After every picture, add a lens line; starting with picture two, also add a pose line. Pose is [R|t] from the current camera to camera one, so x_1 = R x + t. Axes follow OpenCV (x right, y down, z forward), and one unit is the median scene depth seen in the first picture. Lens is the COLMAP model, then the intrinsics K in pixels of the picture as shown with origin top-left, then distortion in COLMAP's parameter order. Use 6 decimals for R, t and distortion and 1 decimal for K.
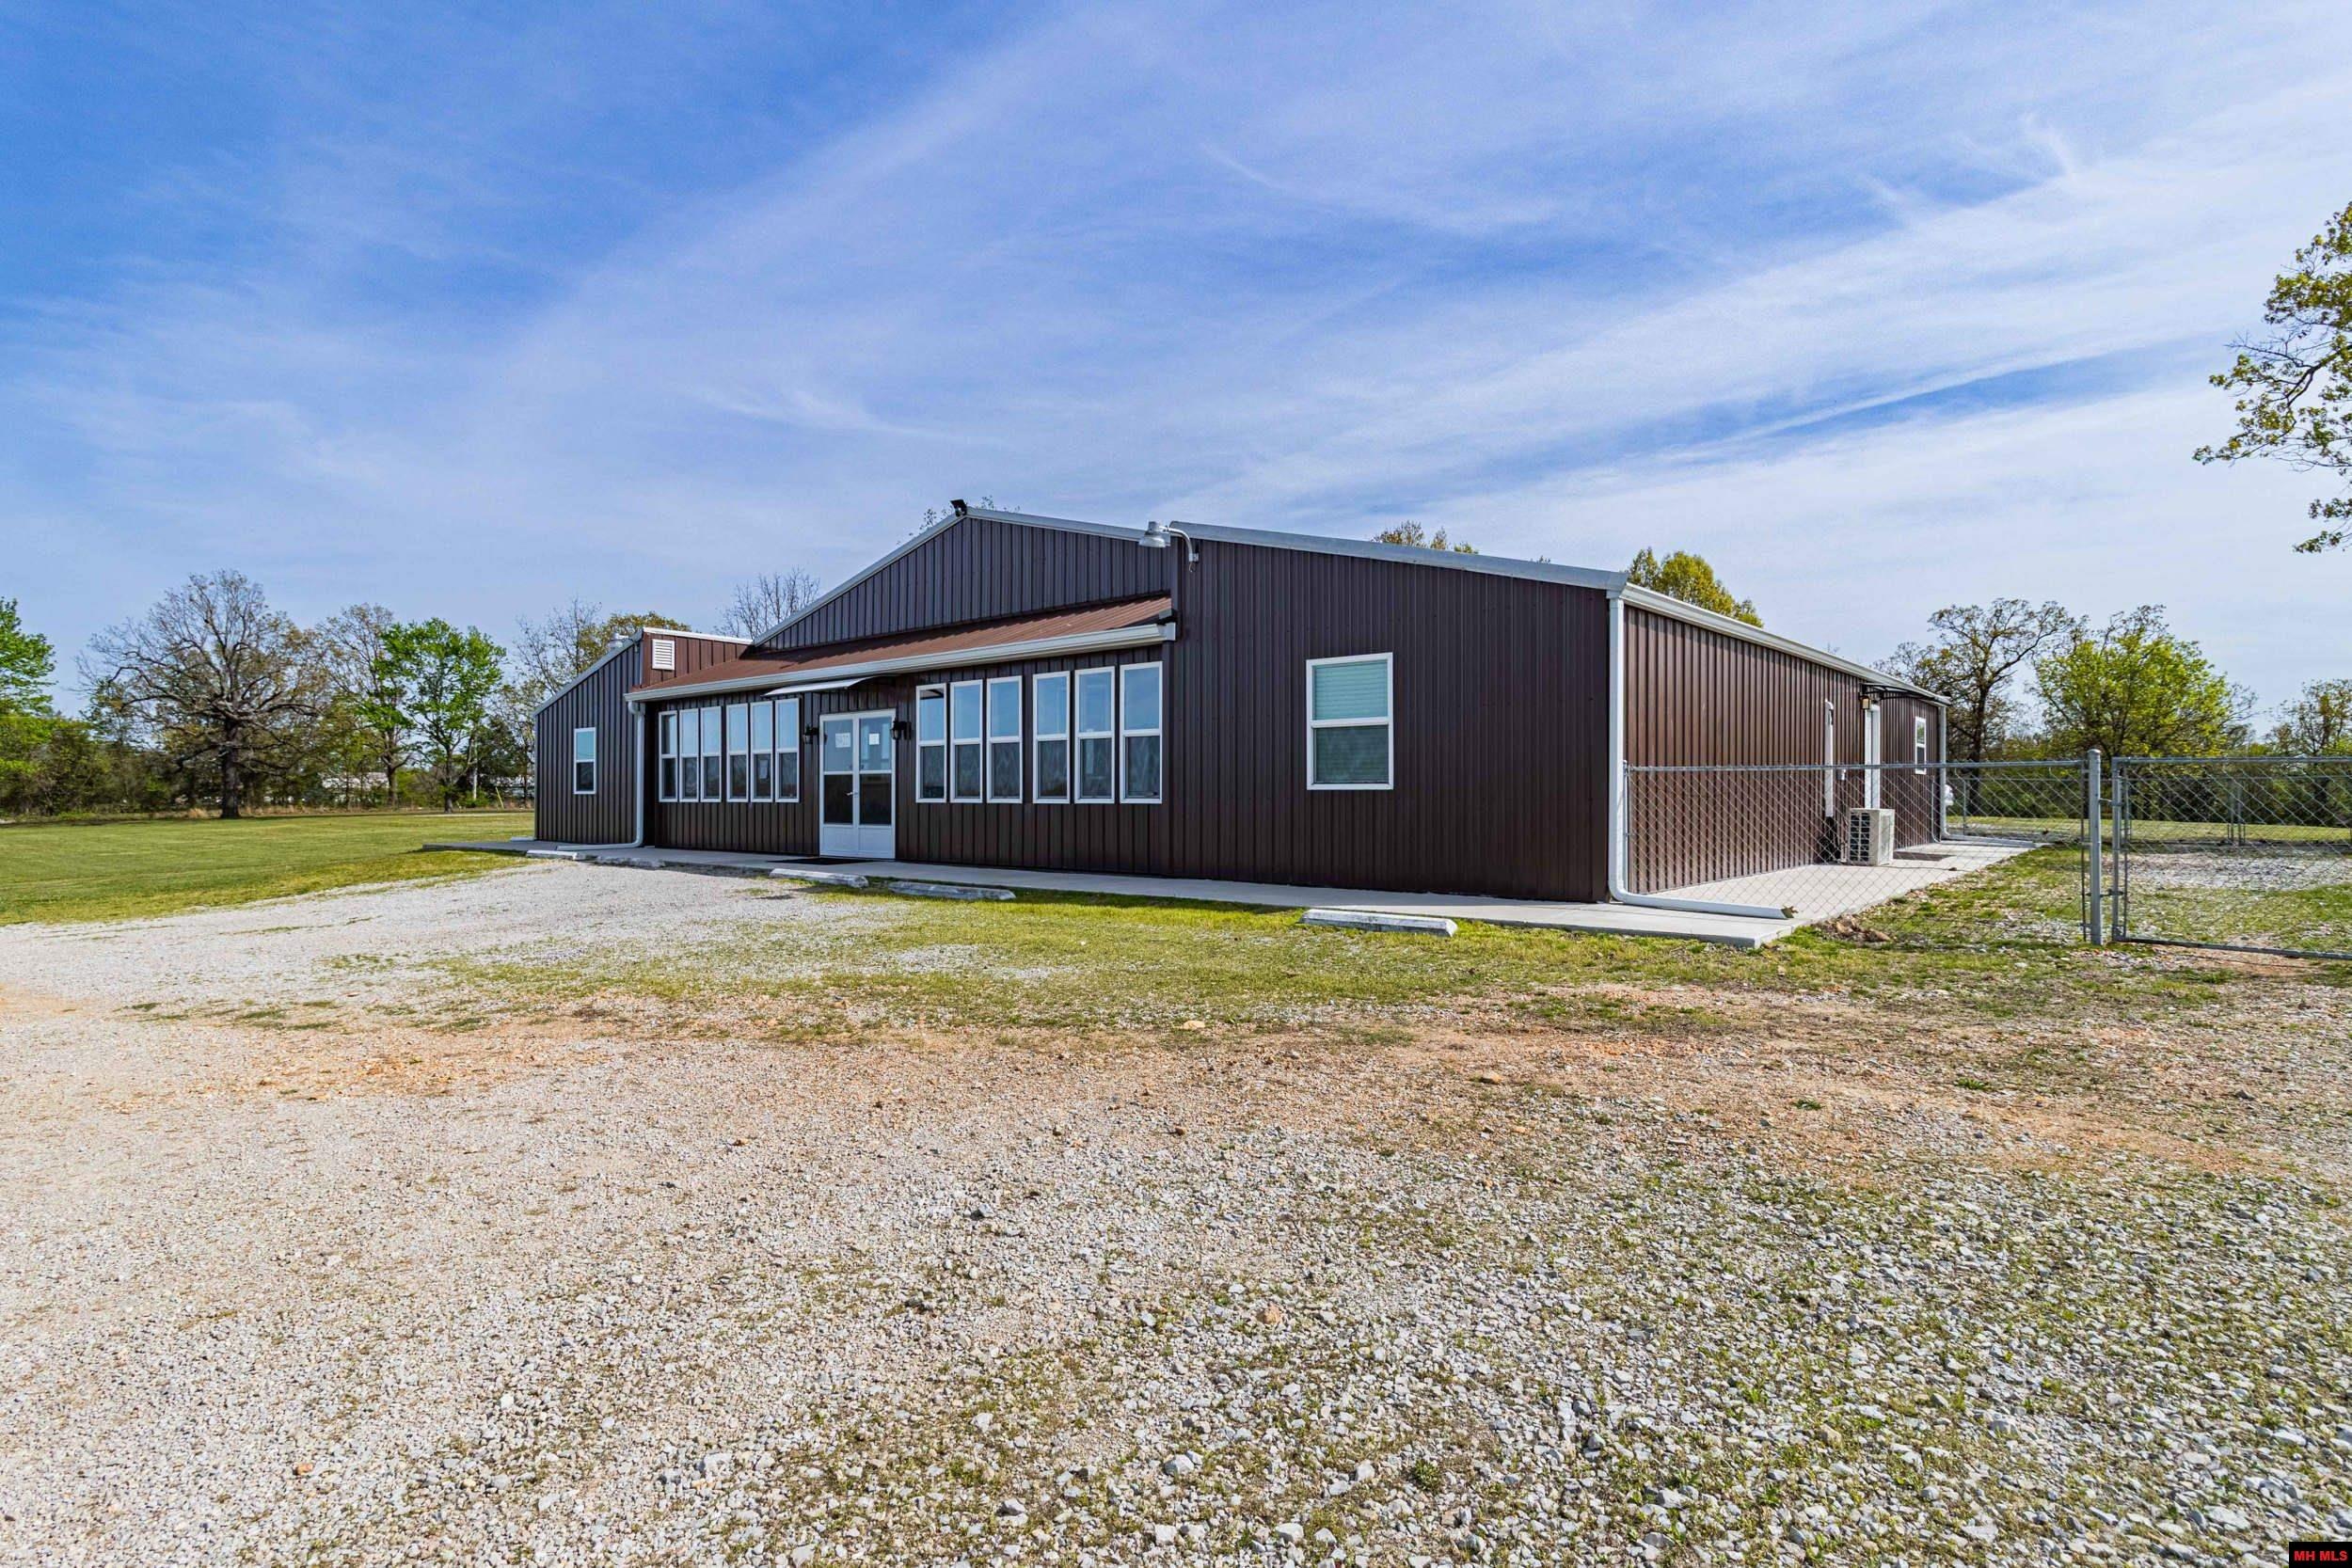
lens RADIAL K [[1183.5, 0, 1187.2], [0, 1183.5, 782.8], [0, 0, 1]] dist [0.001939, -0.001627]
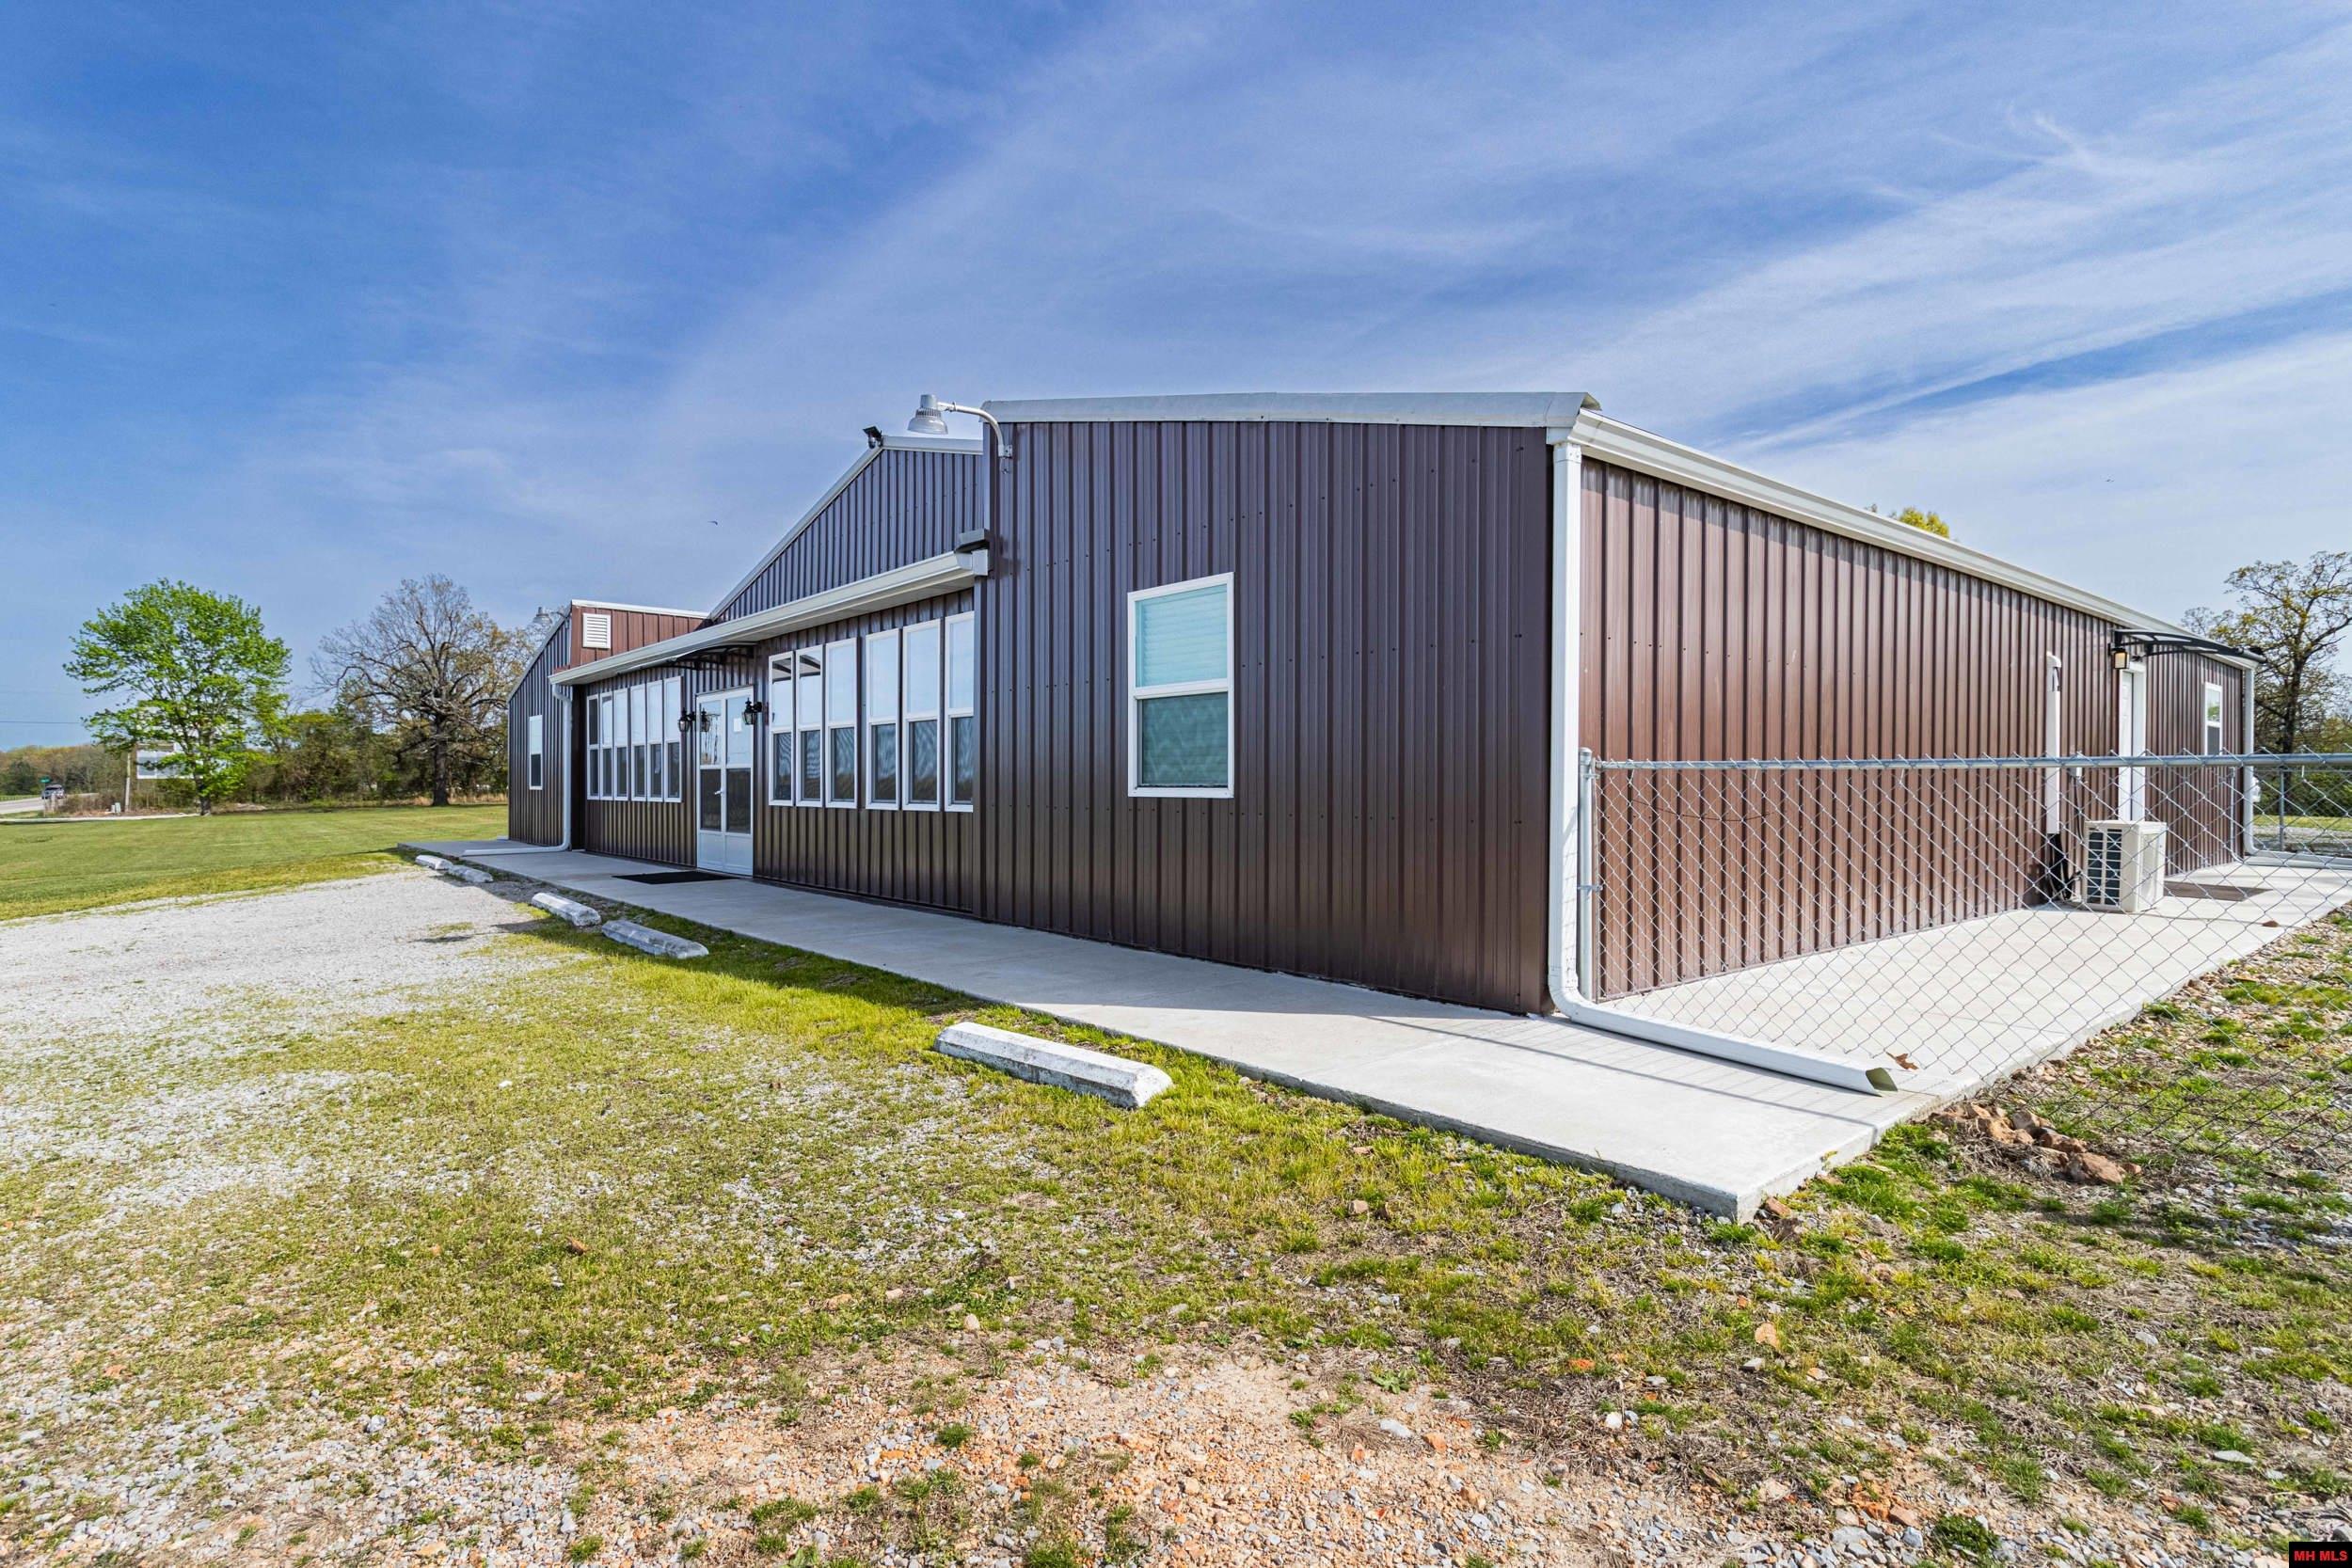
lens RADIAL K [[1183.5, 0, 1186.5], [0, 1183.5, 782.5], [0, 0, 1]] dist [0.001939, -0.001627]
pose [[0.987186, 0.000545, -0.159572, 0.168820], [0.000993, 0.999954, 0.009558, -0.005550], [0.159570, -0.009594, 0.987140, 0.270988]]
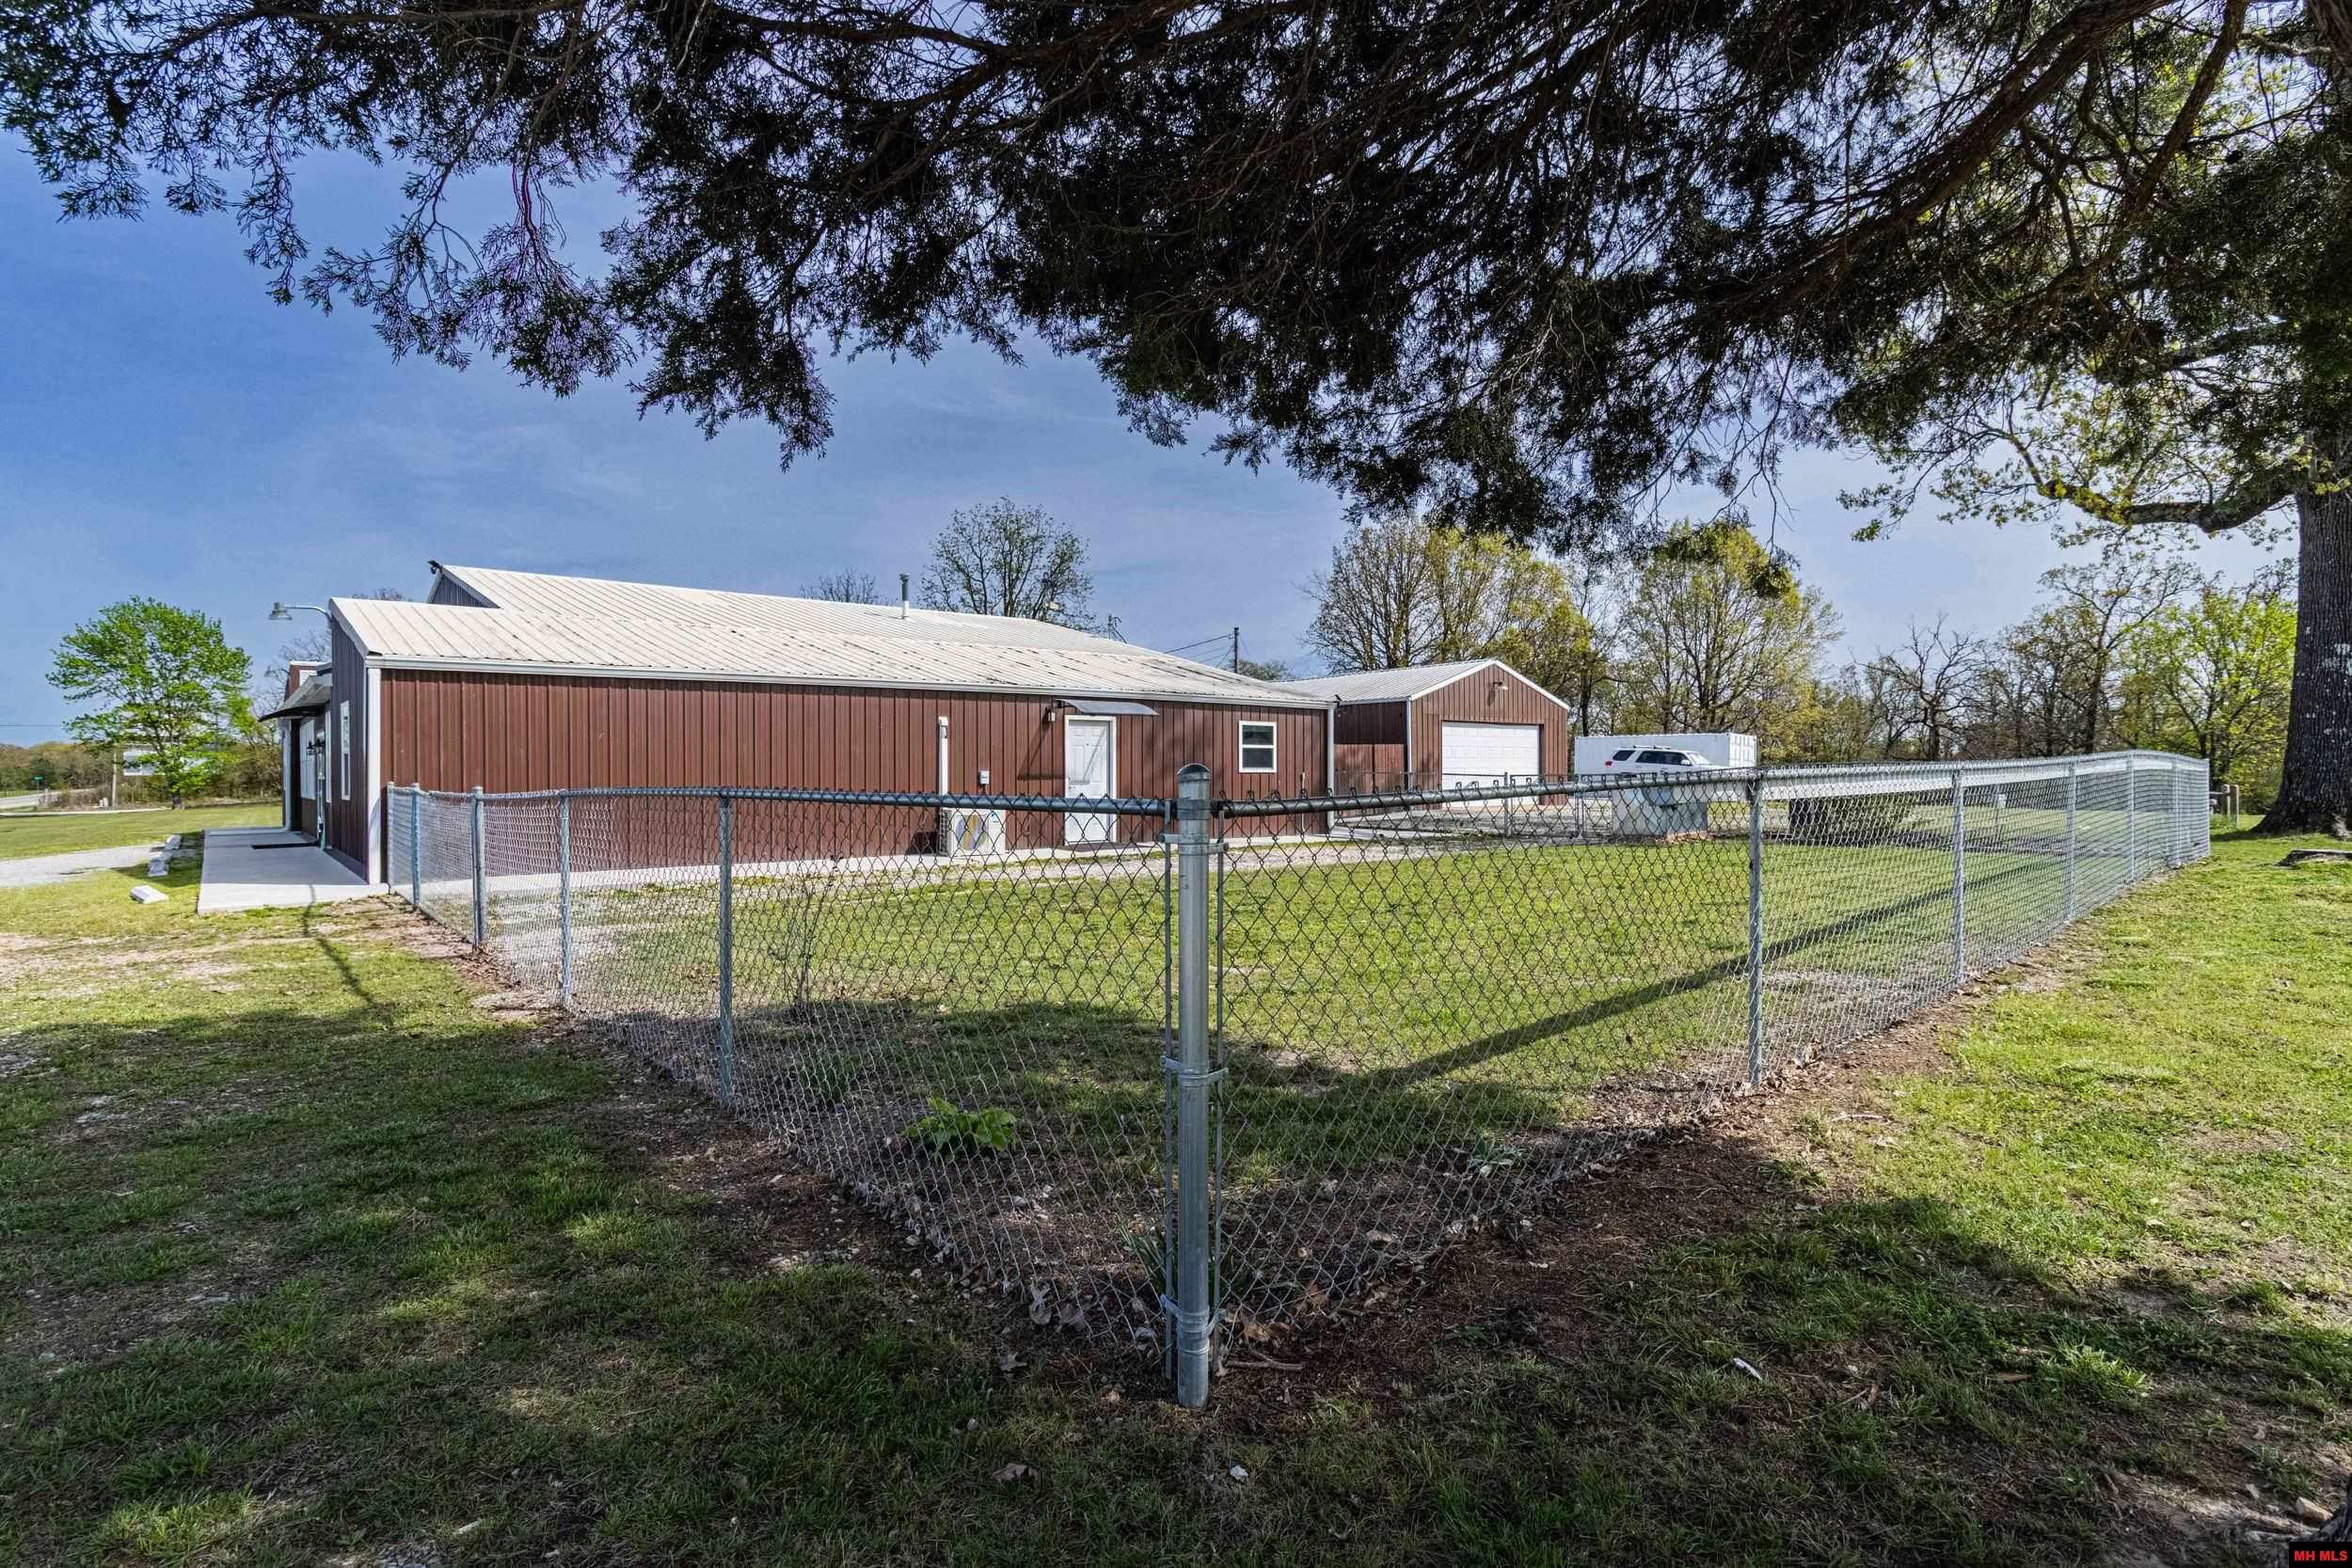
lens RADIAL K [[1183.5, 0, 1156.3], [0, 1183.5, 782.5], [0, 0, 1]] dist [0.001939, -0.001627]
pose [[0.983323, -0.002291, -0.181855, 0.908810], [0.005692, 0.999818, 0.018183, -0.025057], [0.181780, -0.018915, 0.983157, -0.120093]]
